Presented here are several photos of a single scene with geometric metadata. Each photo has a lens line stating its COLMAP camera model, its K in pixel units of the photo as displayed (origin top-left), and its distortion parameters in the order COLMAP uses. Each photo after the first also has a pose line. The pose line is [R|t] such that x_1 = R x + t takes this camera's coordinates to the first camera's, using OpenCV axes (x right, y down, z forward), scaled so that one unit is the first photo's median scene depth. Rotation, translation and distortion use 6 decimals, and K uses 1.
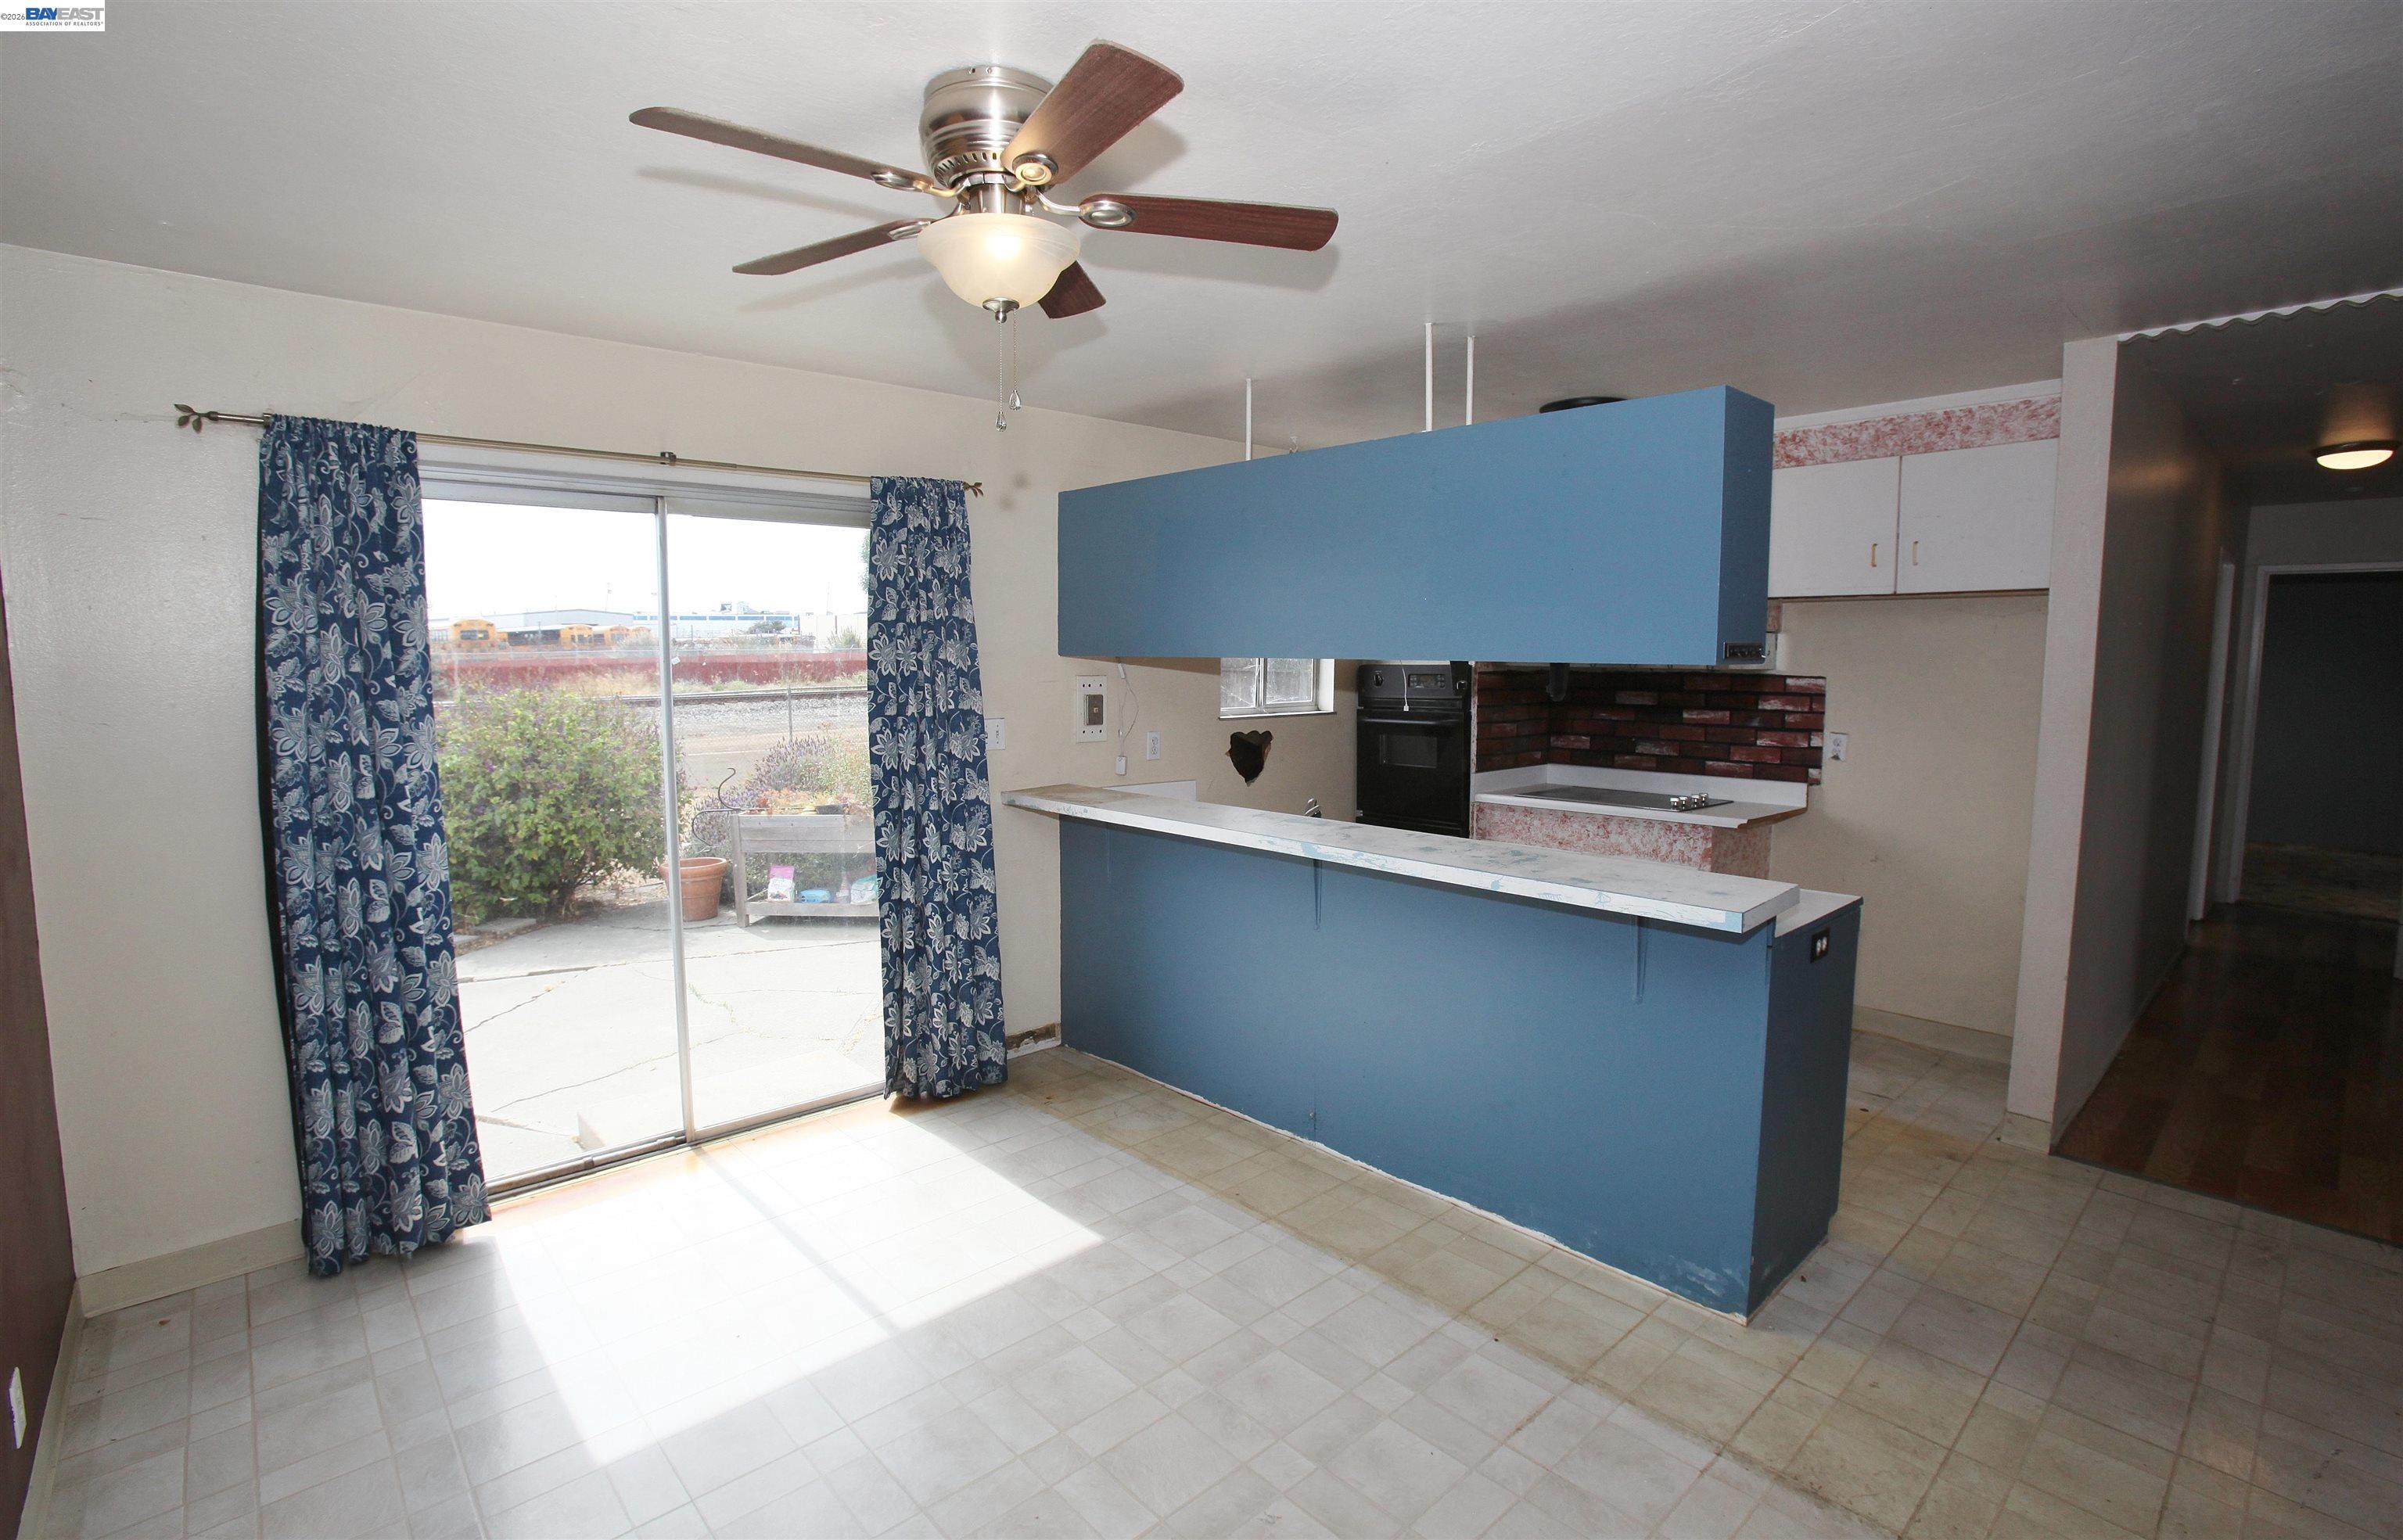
lens RADIAL K [[1101.0, 0, 1201.8], [0, 1101.0, 763.2], [0, 0, 1]] dist [-0.063055, 0.012901]
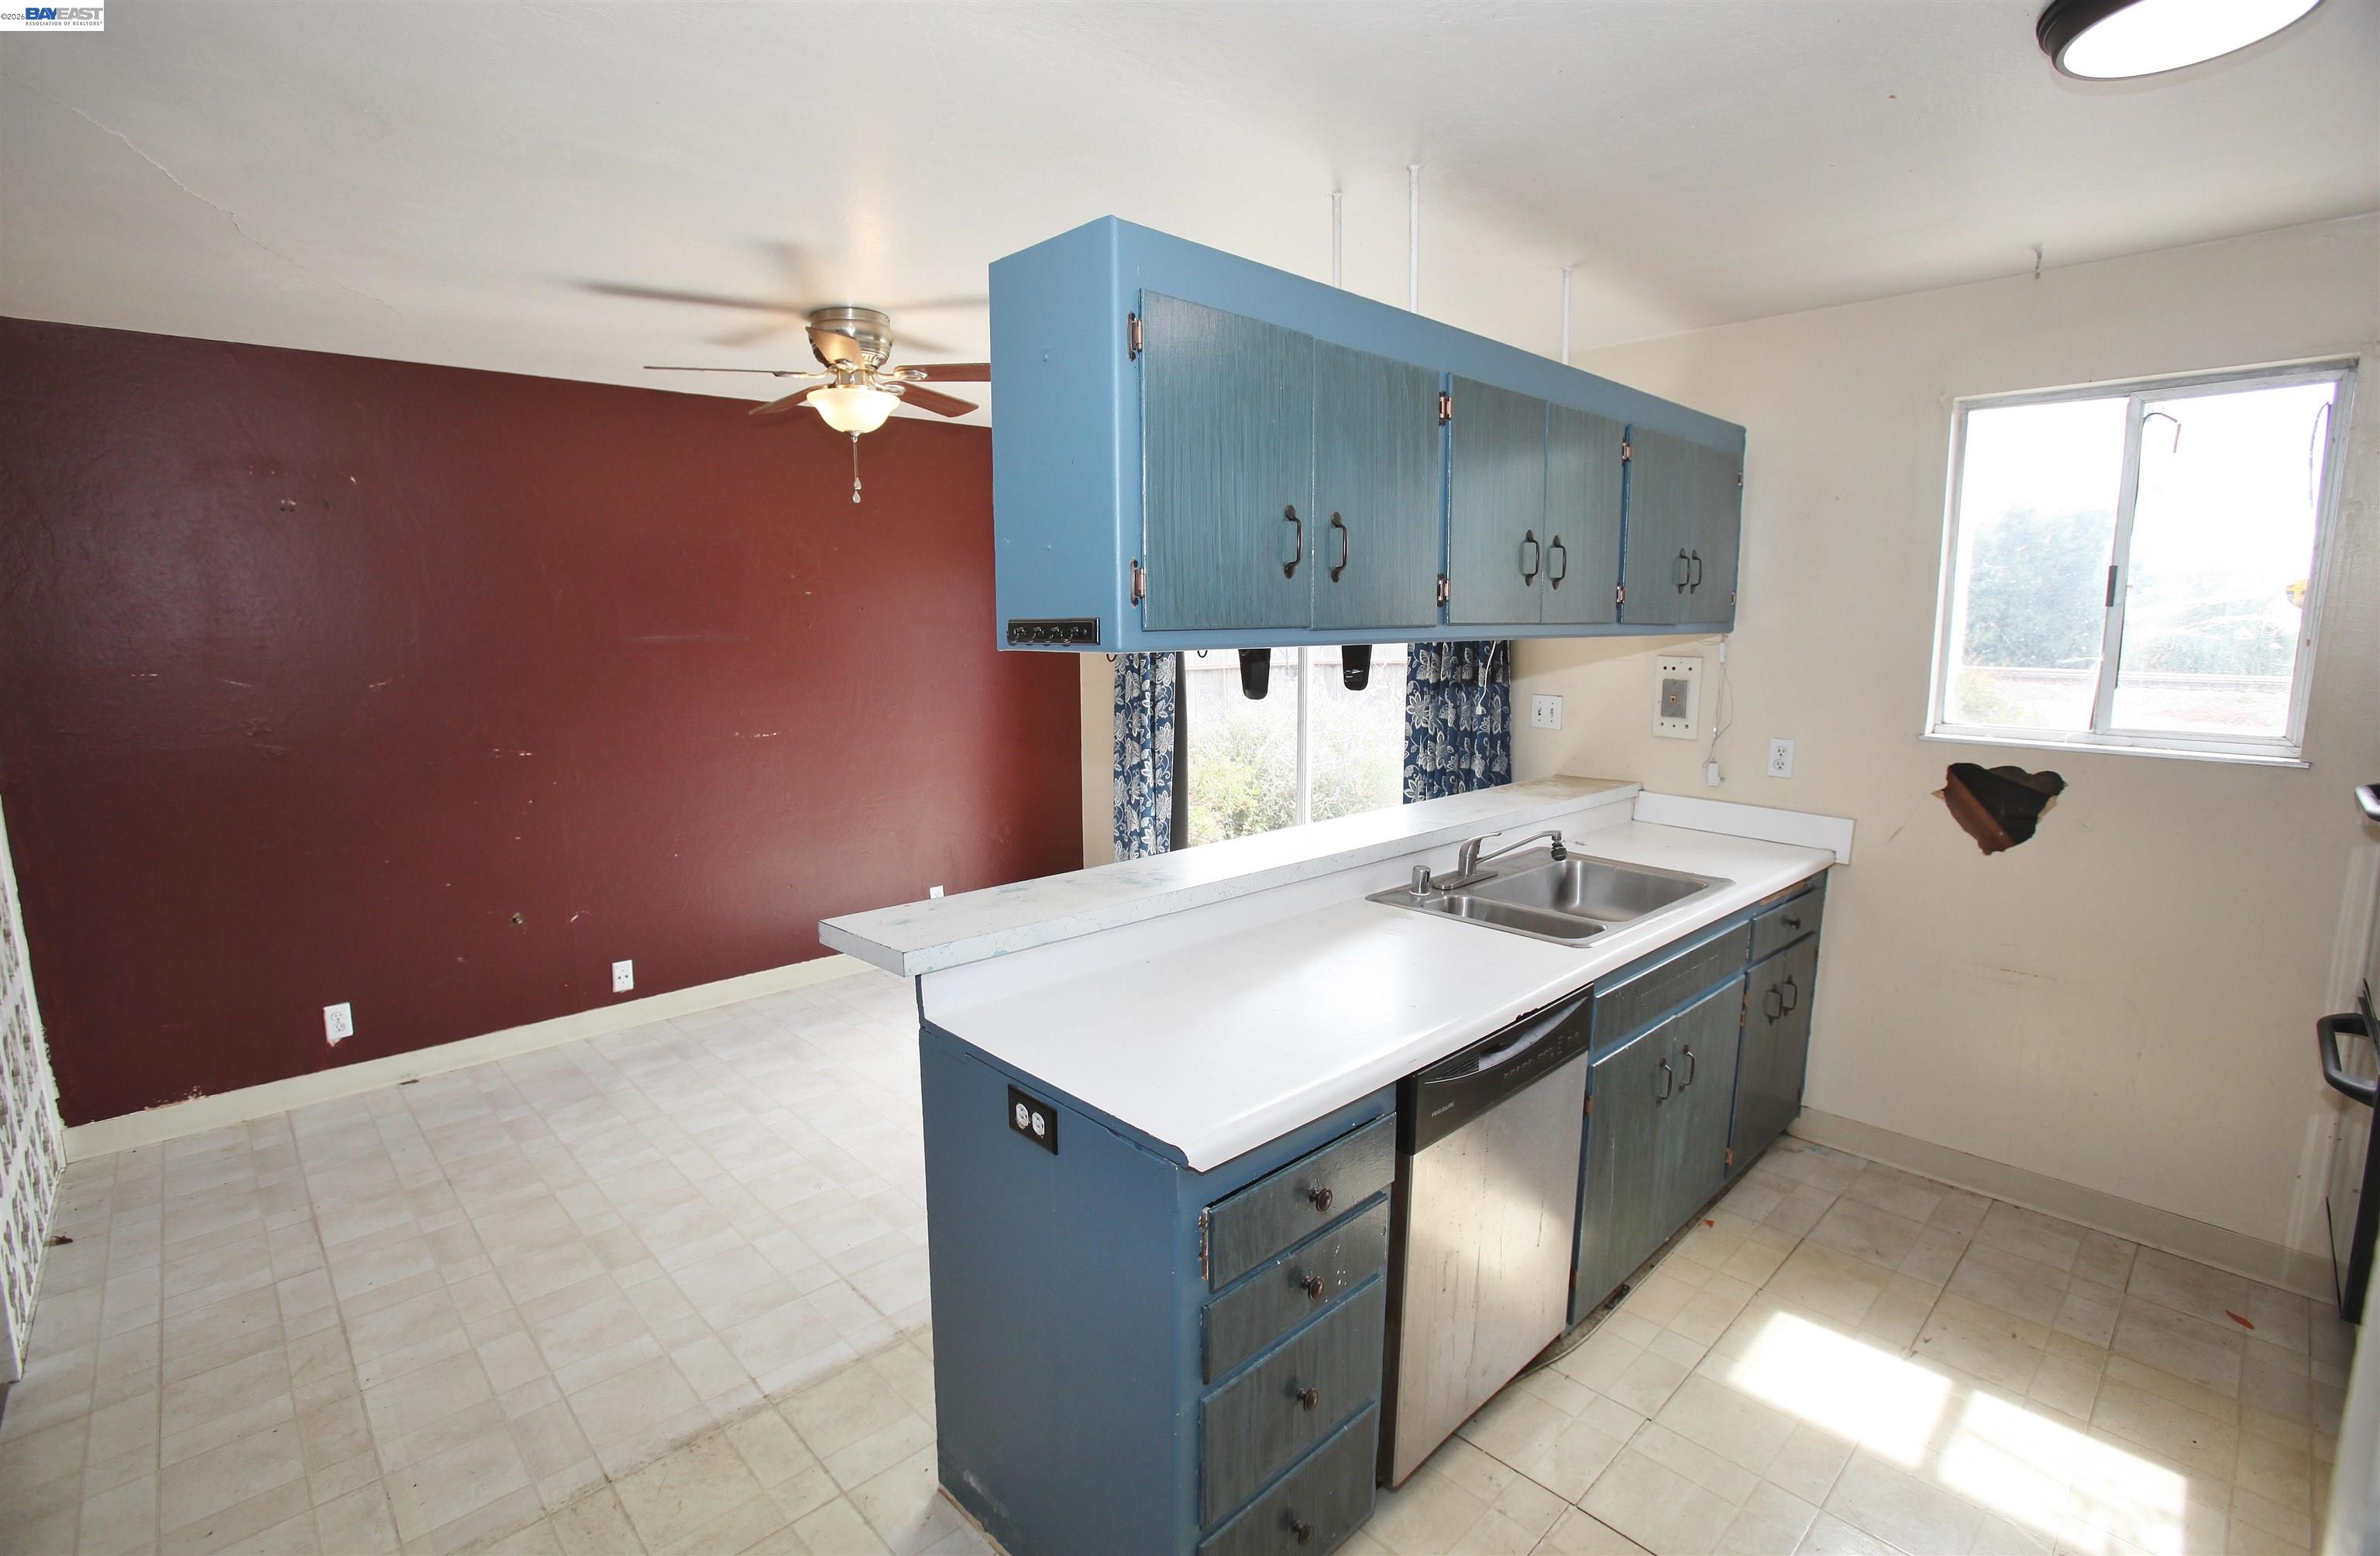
lens RADIAL K [[1090.6, 0, 1182.9], [0, 1090.6, 780.0], [0, 0, 1]] dist [-0.063055, 0.012901]
pose [[0.030722, 0.151515, -0.987977, 0.649516], [-0.100857, 0.983869, 0.147749, -0.066547], [0.994426, 0.095106, 0.045508, 0.585725]]
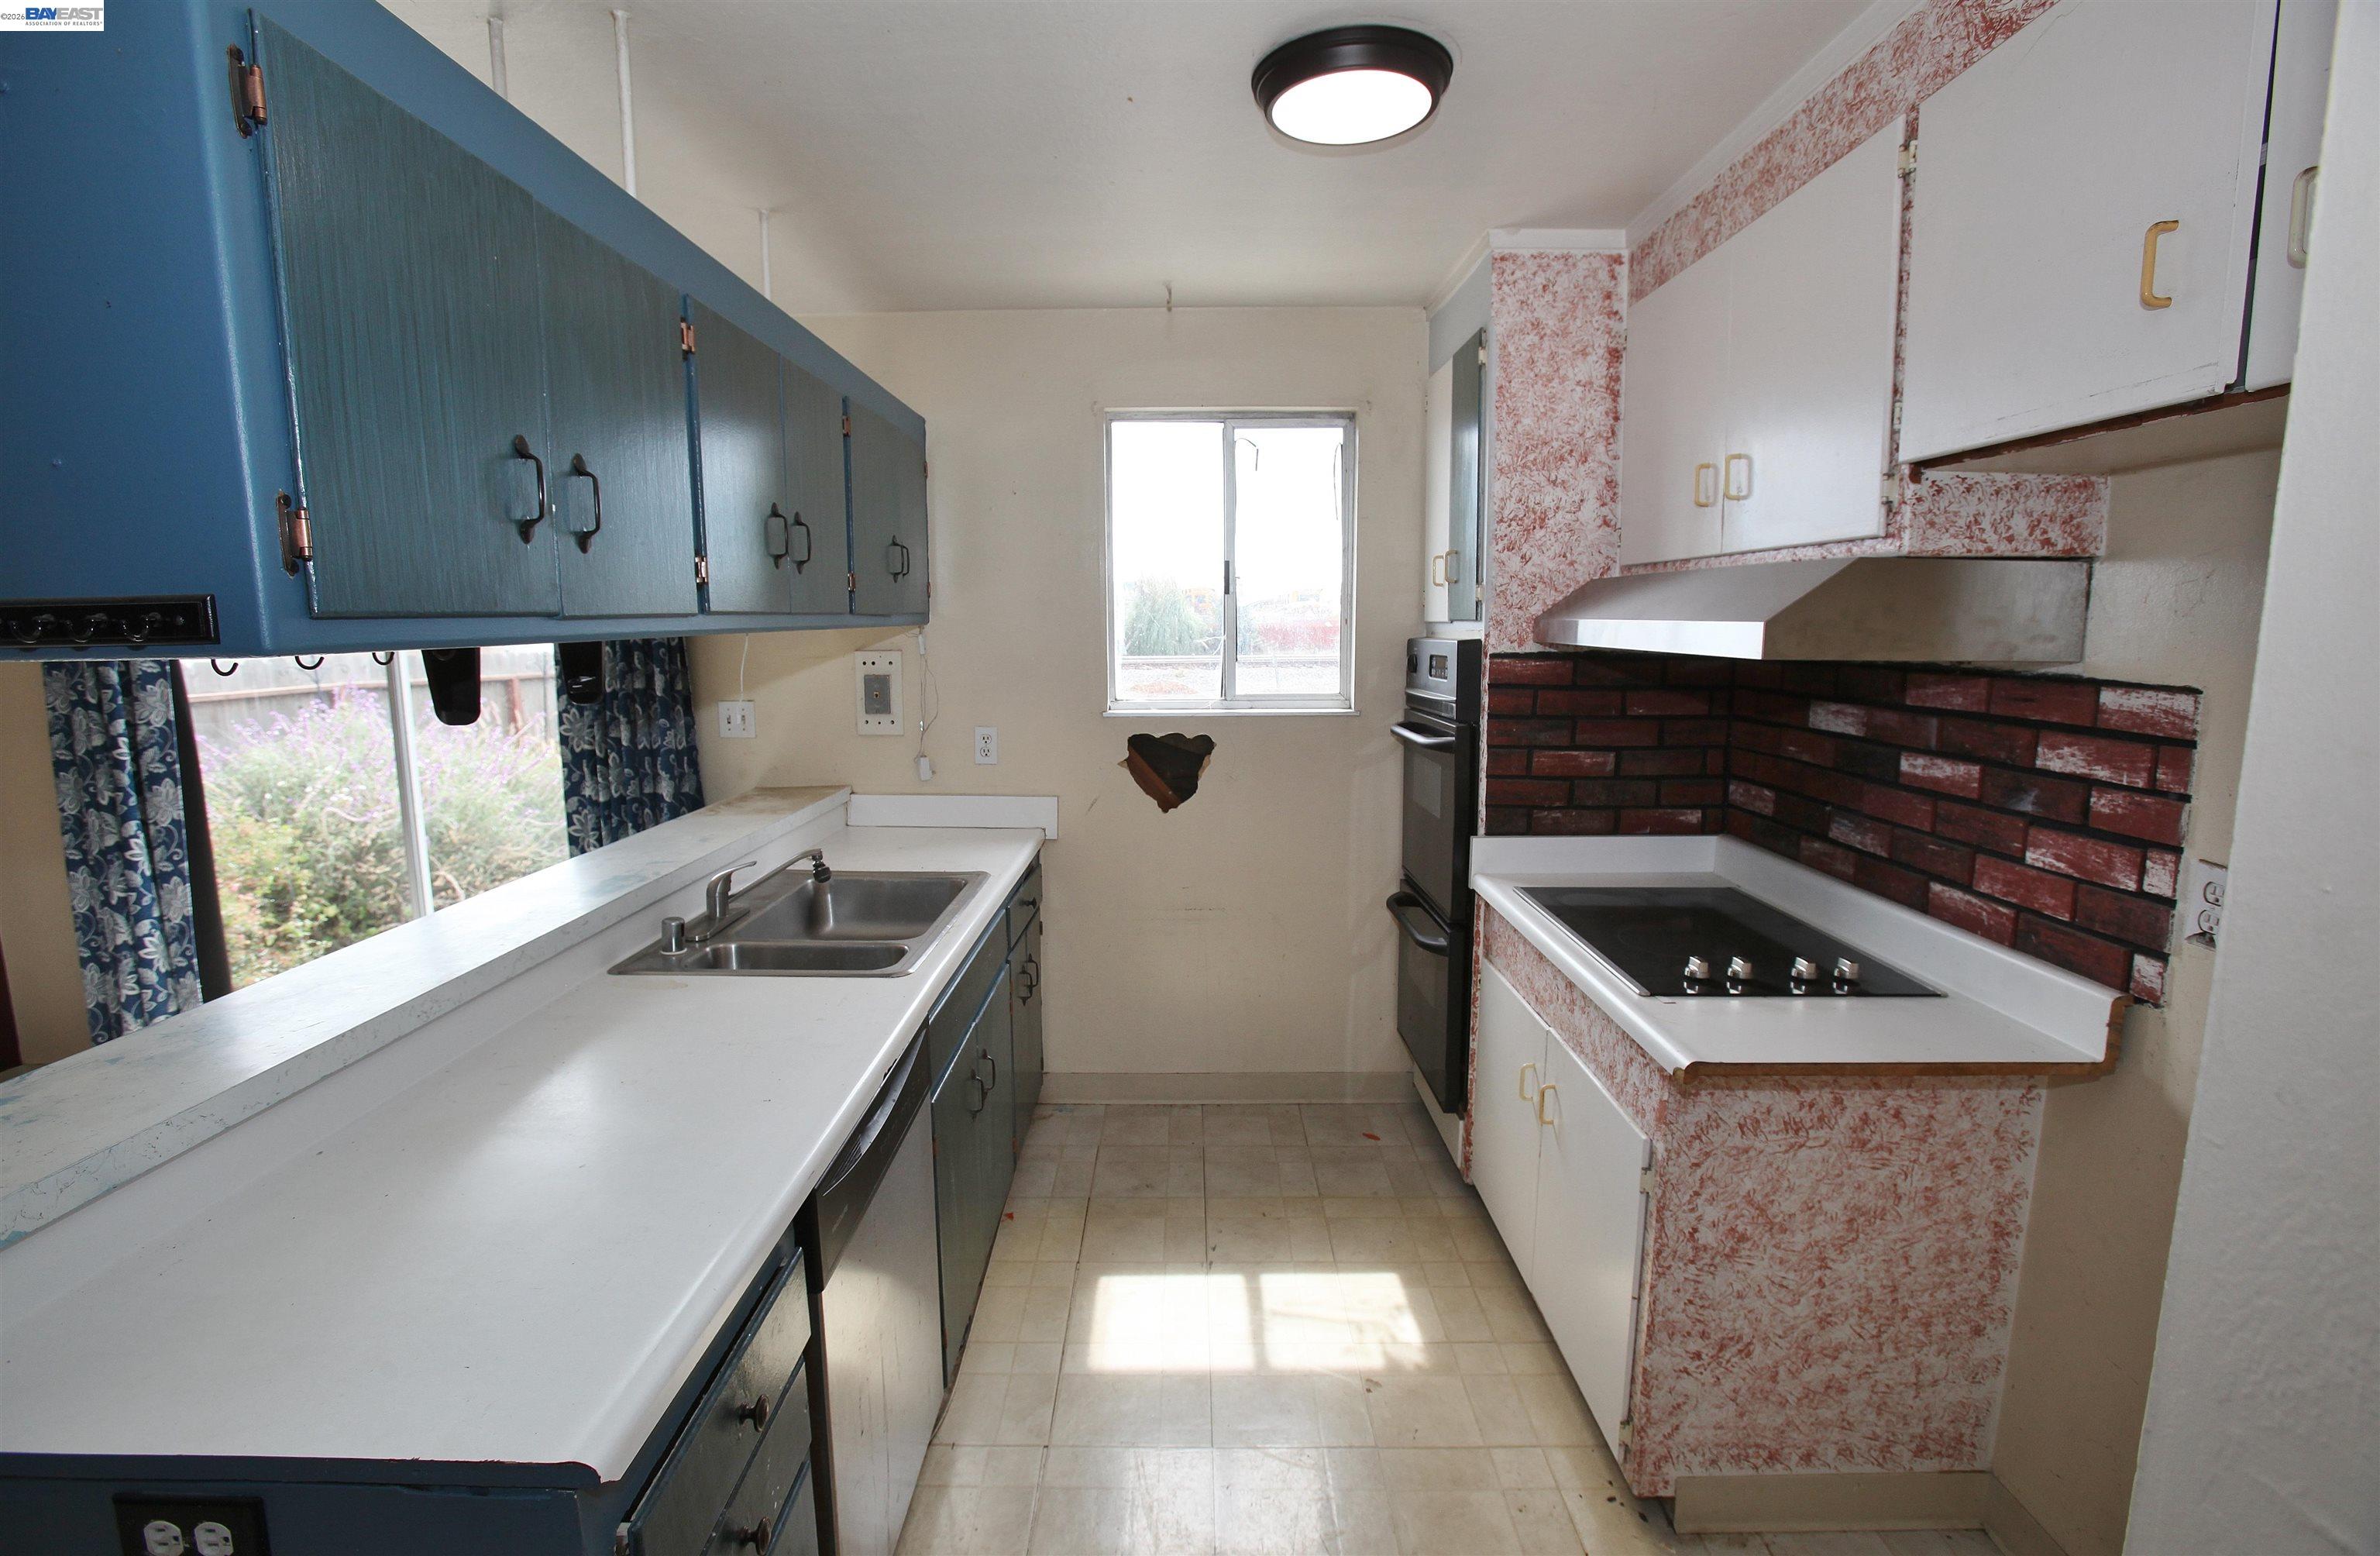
lens RADIAL K [[1090.6, 0, 1170.0], [0, 1090.6, 778.6], [0, 0, 1]] dist [-0.063055, 0.012901]
pose [[0.740812, 0.094338, -0.665054, 0.544771], [-0.063076, 0.995484, 0.070948, -0.054106], [0.668744, -0.010610, 0.743417, 0.543722]]
